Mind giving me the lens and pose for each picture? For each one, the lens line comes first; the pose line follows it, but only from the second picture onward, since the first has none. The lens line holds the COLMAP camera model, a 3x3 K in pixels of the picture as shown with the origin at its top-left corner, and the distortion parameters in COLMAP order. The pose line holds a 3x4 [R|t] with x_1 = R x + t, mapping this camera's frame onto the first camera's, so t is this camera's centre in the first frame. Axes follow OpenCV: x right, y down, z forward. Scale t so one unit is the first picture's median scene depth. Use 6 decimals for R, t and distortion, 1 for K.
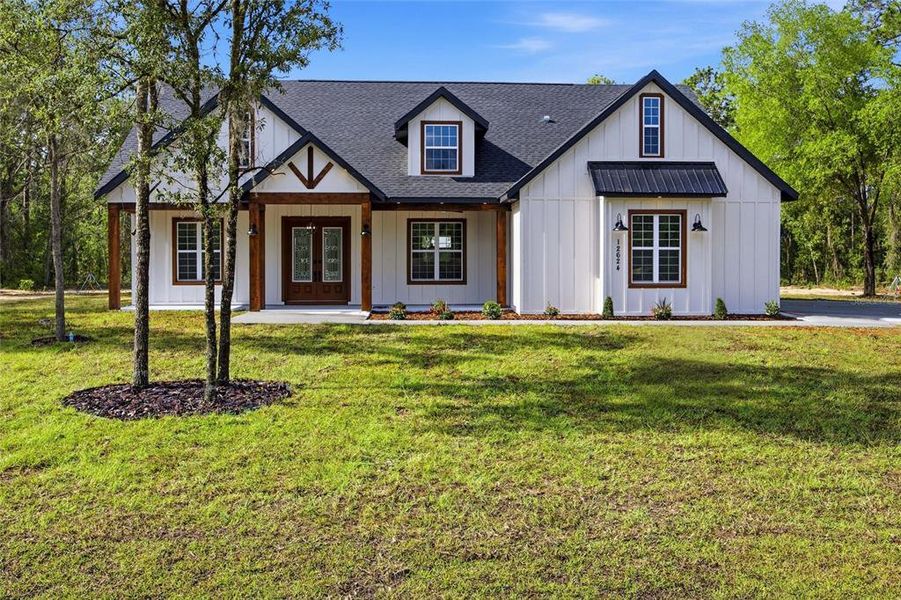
lens RADIAL K [[896.4, 0, 453.1], [0, 896.4, 279.3], [0, 0, 1]] dist [-0.014577, 0.015396]
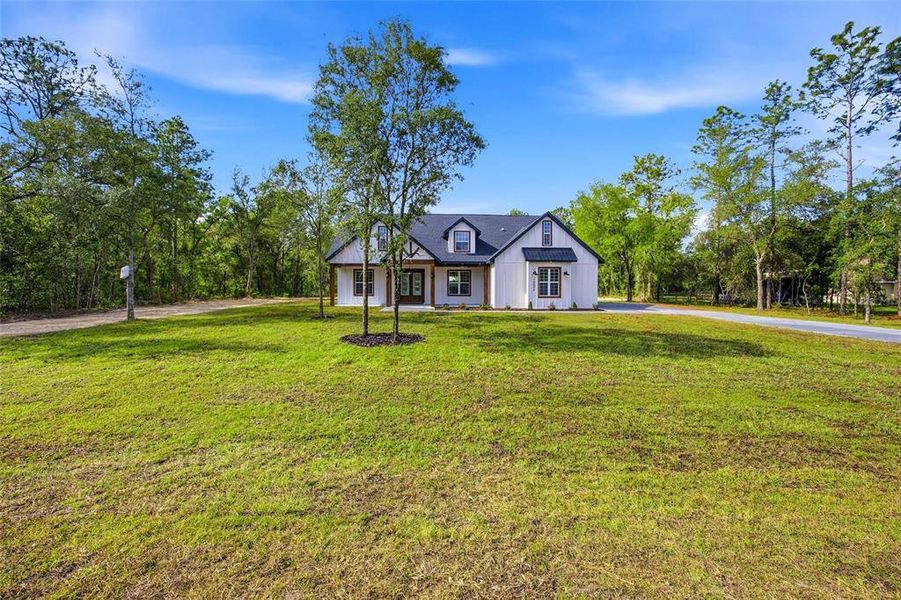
lens RADIAL K [[377.2, 0, 449.7], [0, 377.2, 289.1], [0, 0, 1]] dist [-0.035026, 0.000127]
pose [[0.999994, 0.003174, -0.001329, -0.048926], [-0.003189, 0.999933, -0.011161, -0.002349], [0.001293, 0.011165, 0.999937, -0.054216]]
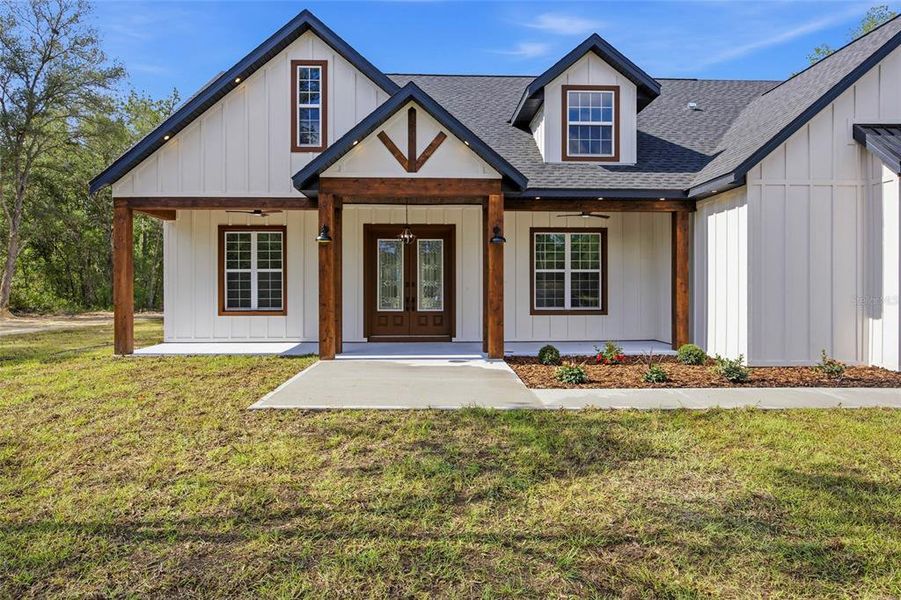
lens RADIAL K [[593.1, 0, 450.5], [0, 593.1, 300.0], [0, 0, 1]] dist [-0.001621, 0.000703]
pose [[0.999852, 0.001668, -0.017128, -0.123455], [-0.001686, 0.999998, -0.001032, -0.007005], [0.017126, 0.001061, 0.999853, 0.566215]]
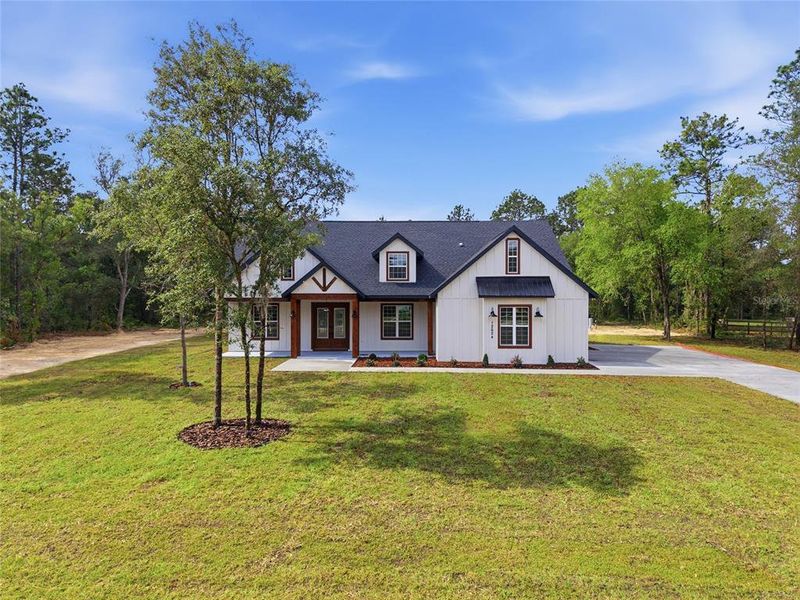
lens RADIAL K [[552.4, 0, 400.0], [0, 552.4, 300.0], [0, 0, 1]] dist [0.067765, -0.105350]
pose [[0.997326, -0.000355, -0.073075, 0.077037], [0.000012, 0.999989, -0.004693, -0.078043], [0.073076, 0.004679, 0.997315, -0.113058]]
